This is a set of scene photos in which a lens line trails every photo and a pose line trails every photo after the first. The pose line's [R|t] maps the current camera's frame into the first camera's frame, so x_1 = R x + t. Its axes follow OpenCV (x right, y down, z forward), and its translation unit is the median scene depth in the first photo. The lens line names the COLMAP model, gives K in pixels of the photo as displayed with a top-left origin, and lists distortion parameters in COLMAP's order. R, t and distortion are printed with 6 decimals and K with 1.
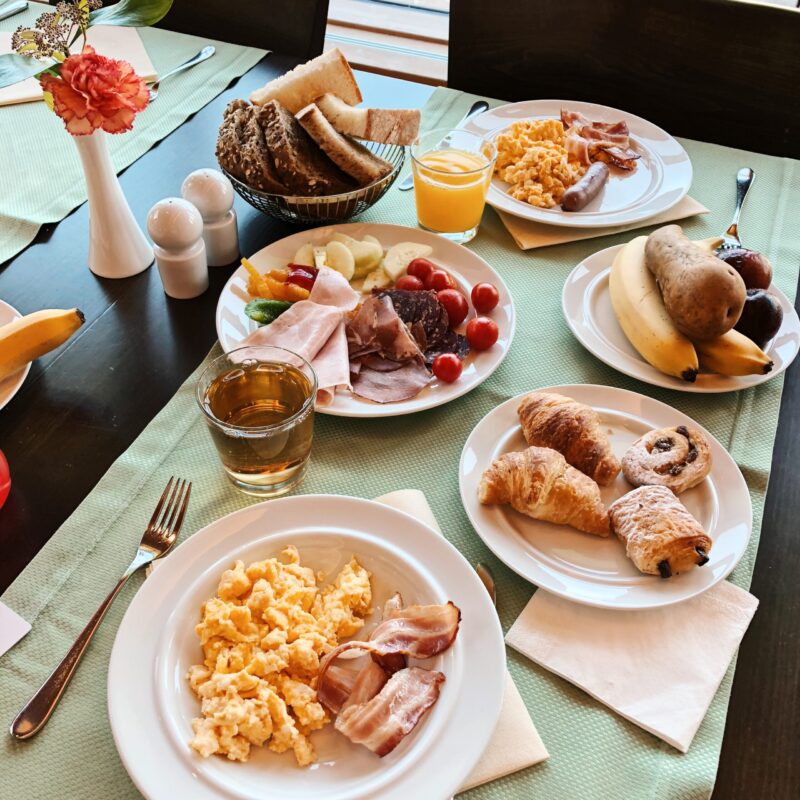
lens RADIAL K [[900.3, 0, 399.6], [0, 900.3, 399.9], [0, 0, 1]] dist [0.014619, 0.000000]
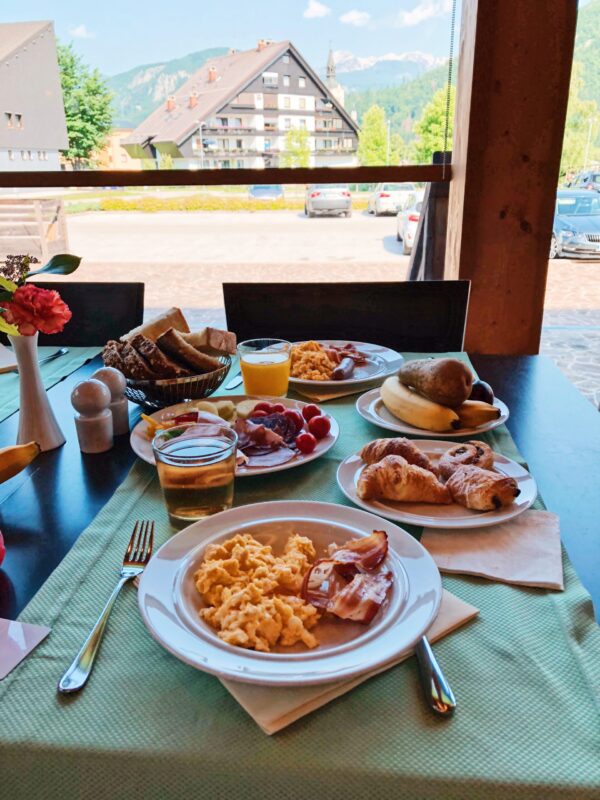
lens RADIAL K [[664.0, 0, 301.5], [0, 664.0, 400.6], [0, 0, 1]] dist [0.047326, -0.033532]
pose [[0.957017, -0.123787, 0.262289, -0.256558], [0.222483, 0.893492, -0.390093, 0.361662], [-0.186065, 0.431680, 0.882628, 0.017664]]
